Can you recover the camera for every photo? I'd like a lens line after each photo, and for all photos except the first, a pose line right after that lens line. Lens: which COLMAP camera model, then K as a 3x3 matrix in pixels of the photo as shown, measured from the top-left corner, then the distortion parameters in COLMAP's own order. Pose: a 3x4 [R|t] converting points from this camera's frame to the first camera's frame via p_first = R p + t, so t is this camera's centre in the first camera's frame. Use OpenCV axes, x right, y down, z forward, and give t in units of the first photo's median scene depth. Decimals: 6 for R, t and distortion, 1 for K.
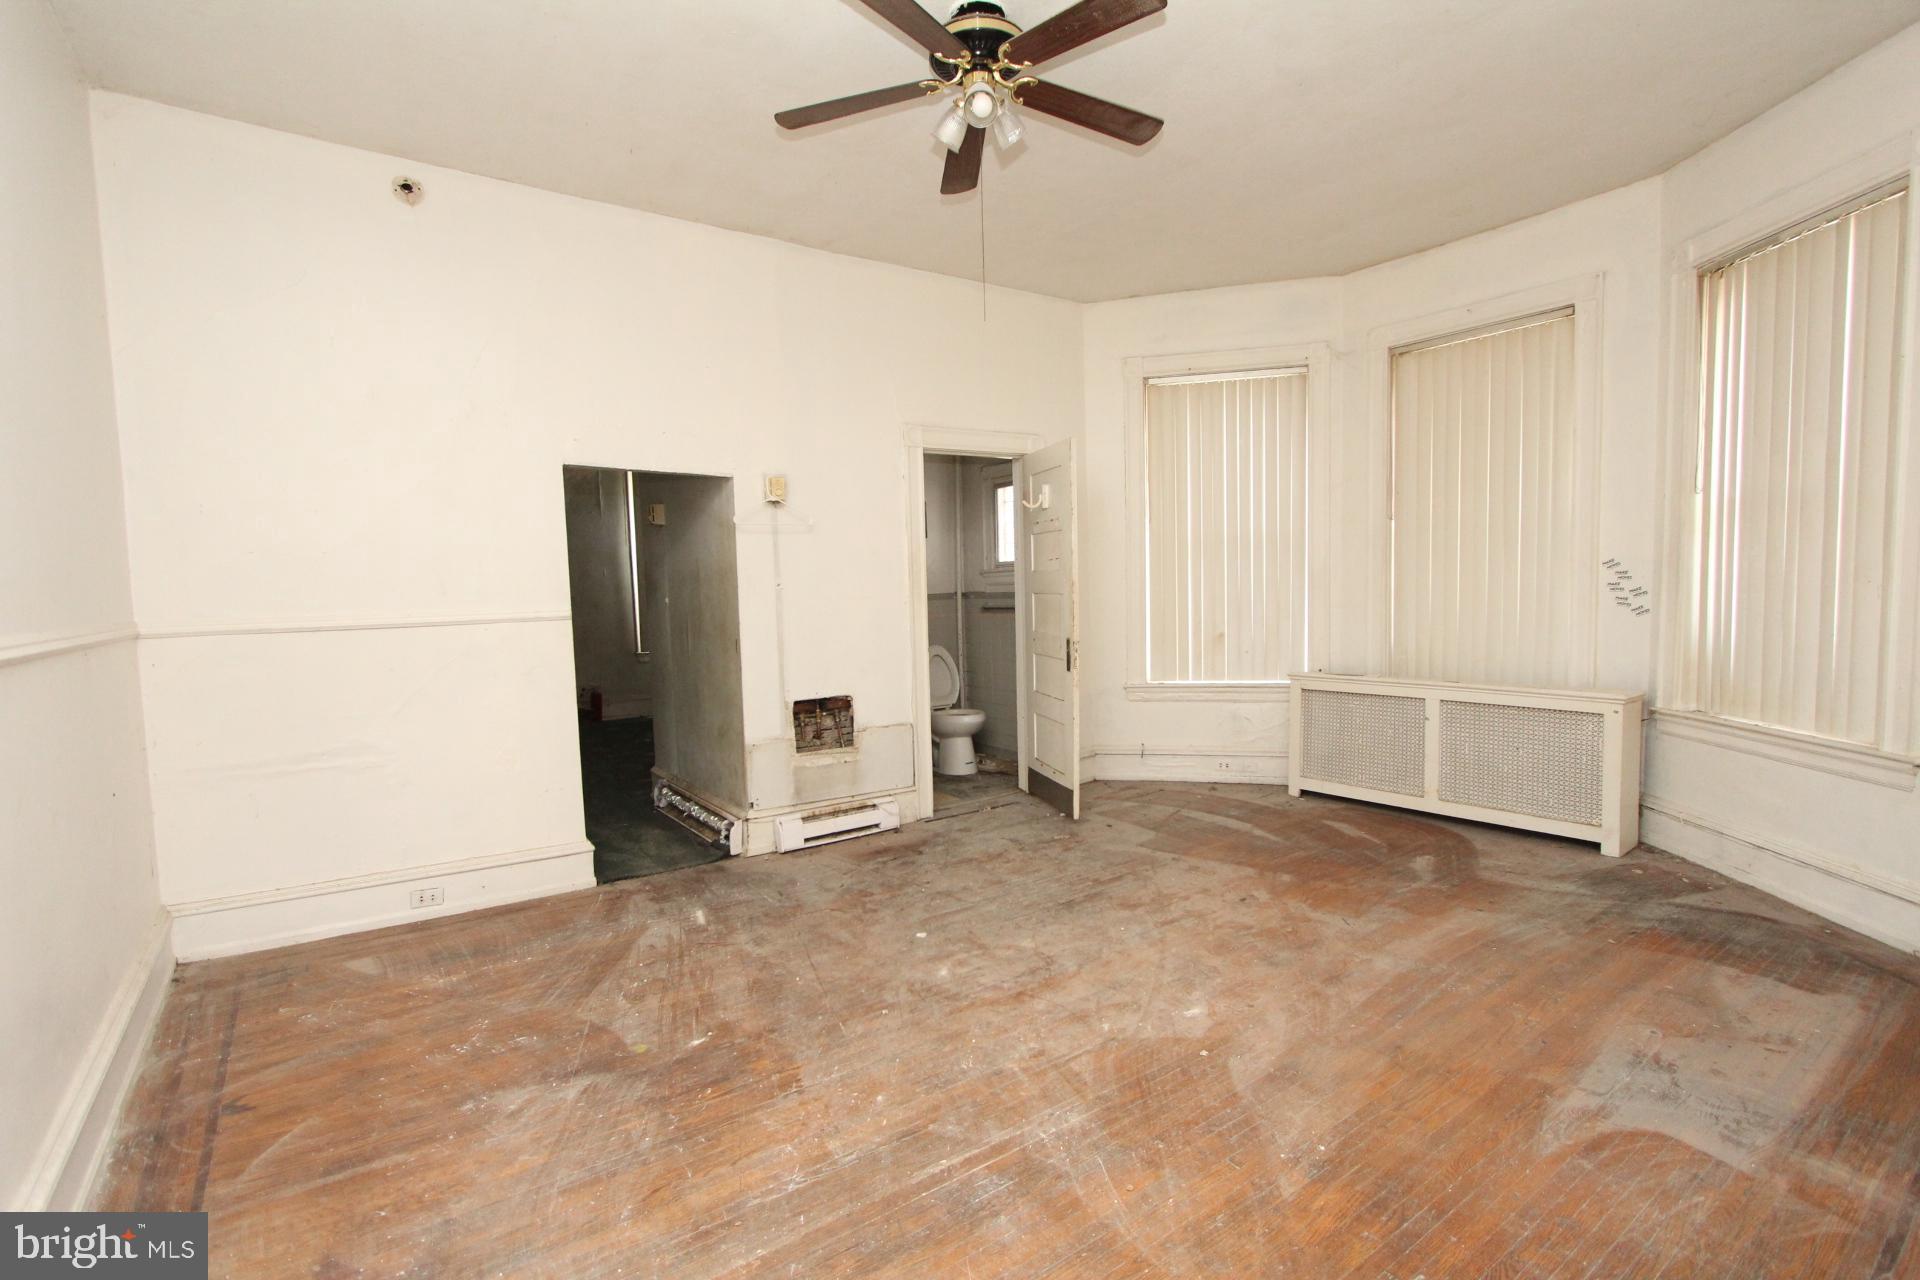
lens RADIAL K [[889.1, 0, 957.9], [0, 889.1, 641.0], [0, 0, 1]] dist [-0.020365, 0.004072]
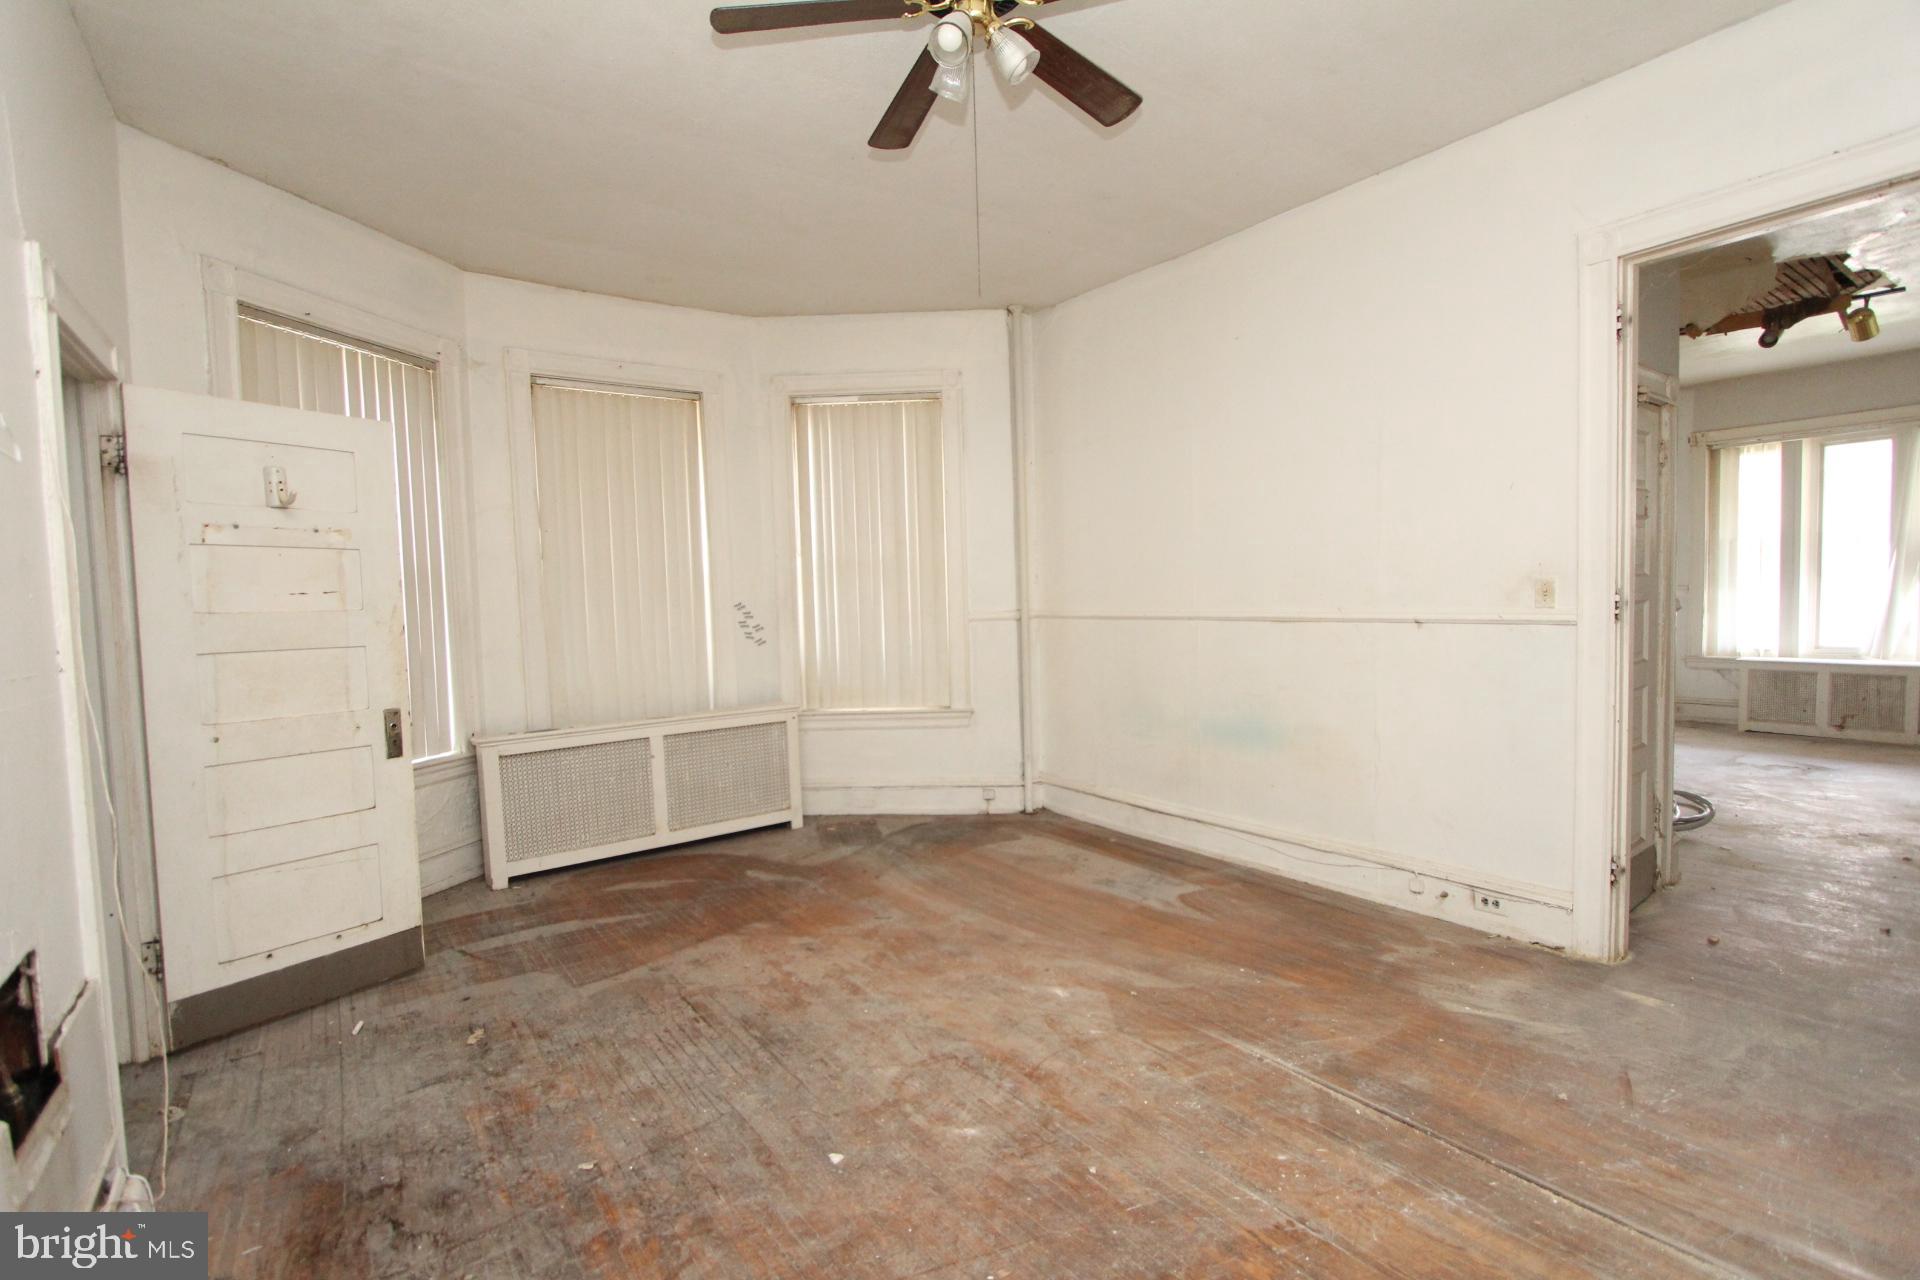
lens RADIAL K [[889.1, 0, 957.9], [0, 889.1, 641.0], [0, 0, 1]] dist [-0.020365, 0.004072]
pose [[-0.011189, -0.024342, 0.999641, -0.596719], [0.095686, 0.995090, 0.025302, -0.044910], [-0.995349, 0.095935, -0.008805, 0.779043]]
